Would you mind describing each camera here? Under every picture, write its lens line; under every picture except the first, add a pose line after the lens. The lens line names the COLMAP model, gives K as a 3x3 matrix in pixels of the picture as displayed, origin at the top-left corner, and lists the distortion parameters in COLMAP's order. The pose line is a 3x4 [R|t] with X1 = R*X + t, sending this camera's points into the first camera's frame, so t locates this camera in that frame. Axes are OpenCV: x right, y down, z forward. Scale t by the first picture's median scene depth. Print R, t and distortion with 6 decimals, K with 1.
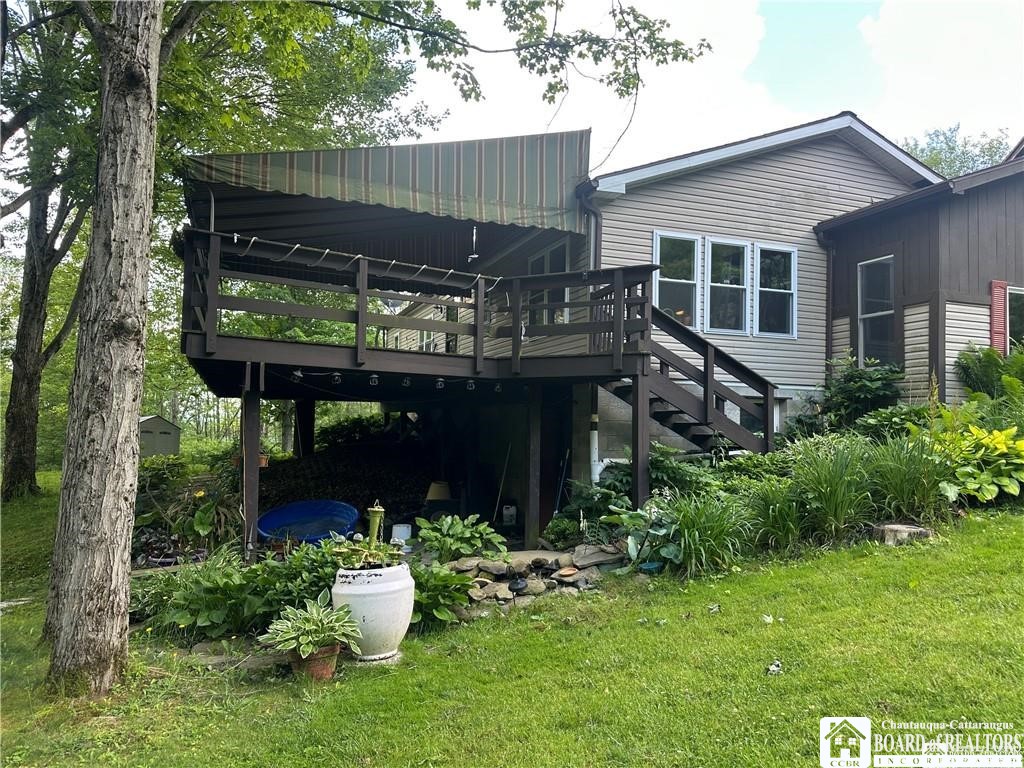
lens RADIAL K [[712.3, 0, 513.9], [0, 712.3, 390.5], [0, 0, 1]] dist [0.005009, -0.001575]
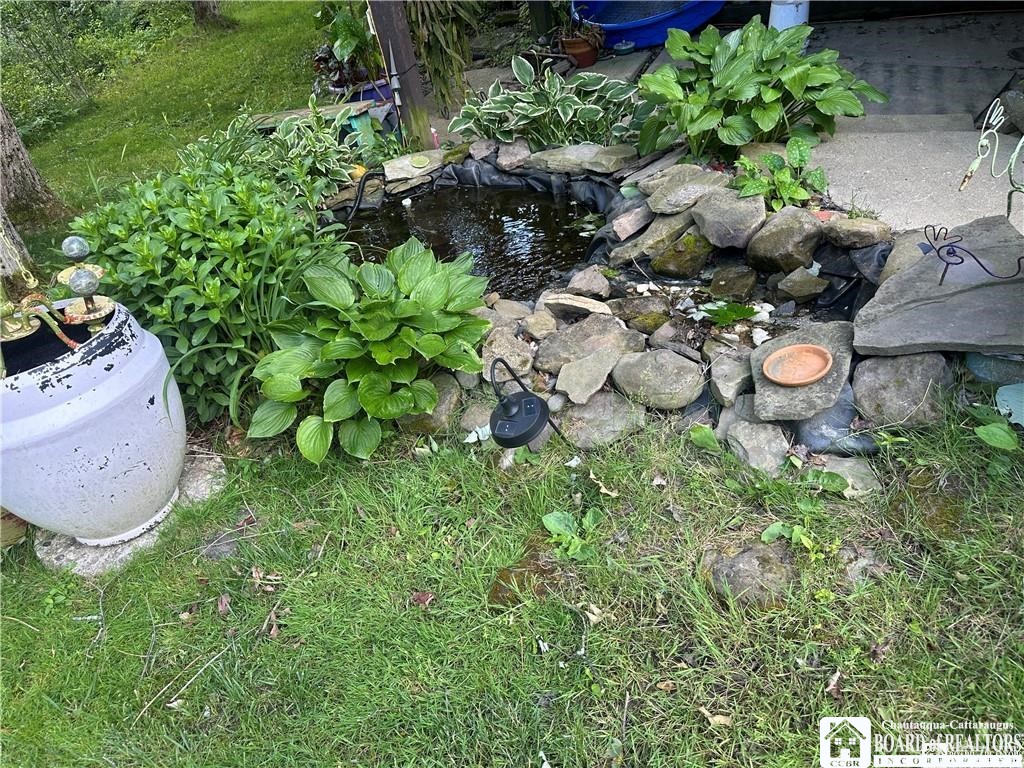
lens RADIAL K [[726.6, 0, 515.9], [0, 726.6, 379.6], [0, 0, 1]] dist [0.110967, -0.106944]
pose [[0.722044, 0.318420, -0.614216, 0.117126], [0.184161, 0.767302, 0.614274, 0.040814], [0.666886, -0.556647, 0.495385, 0.515347]]
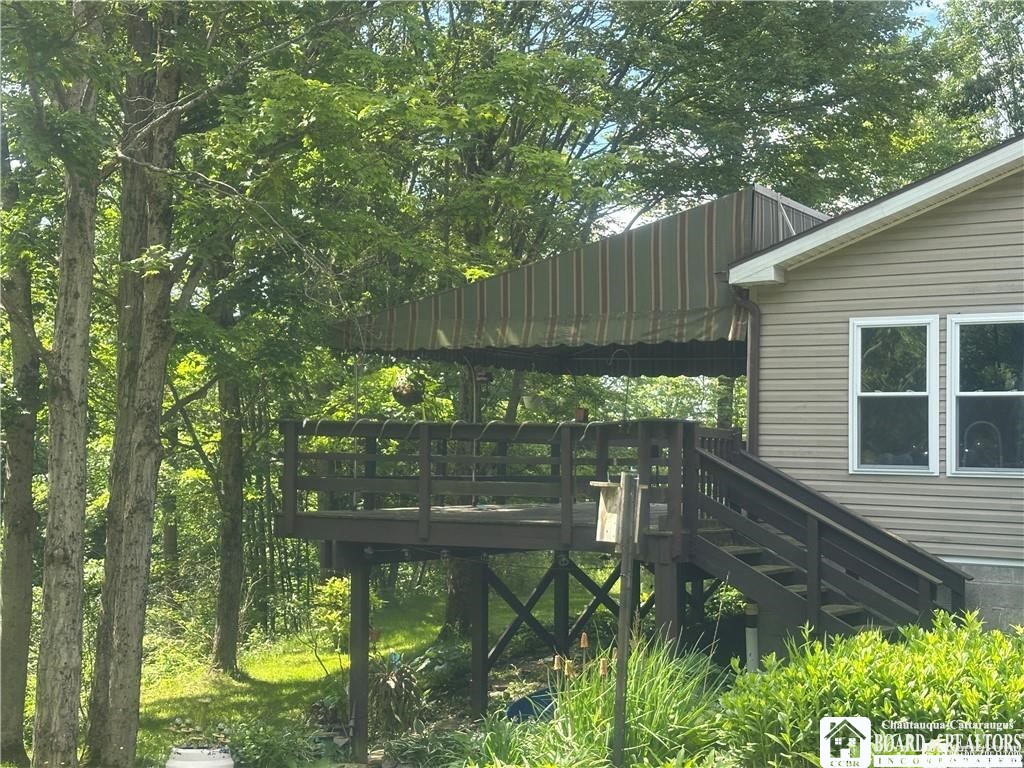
lens RADIAL K [[1534.7, 0, 512.0], [0, 1534.7, 384.0], [0, 0, 1]] dist [0.048177, 0.109851]
pose [[0.607137, -0.041580, -0.793508, 1.186988], [0.033638, 0.999080, -0.026615, -0.150566], [0.793885, -0.010533, 0.607977, -0.088886]]
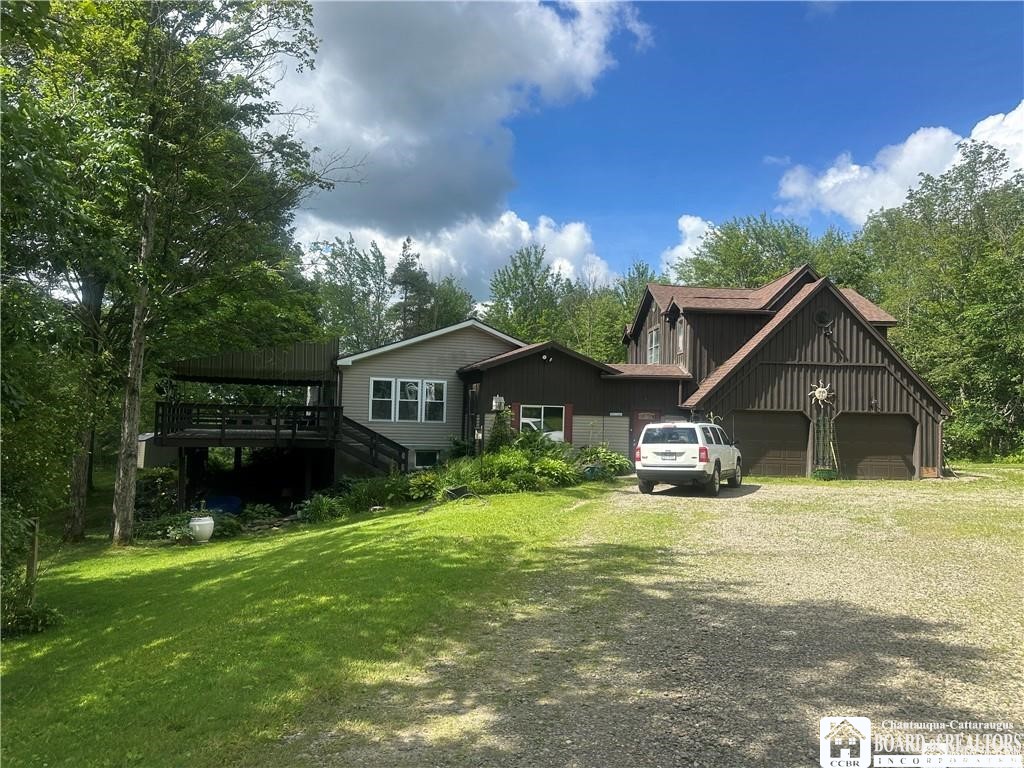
lens RADIAL K [[724.2, 0, 512.0], [0, 724.2, 384.0], [0, 0, 1]] dist [0.143051, -0.178479]
pose [[0.999572, 0.006632, -0.028495, 0.763639], [-0.006517, 0.999970, 0.004131, -0.233443], [0.028522, -0.003943, 0.999585, -1.386467]]
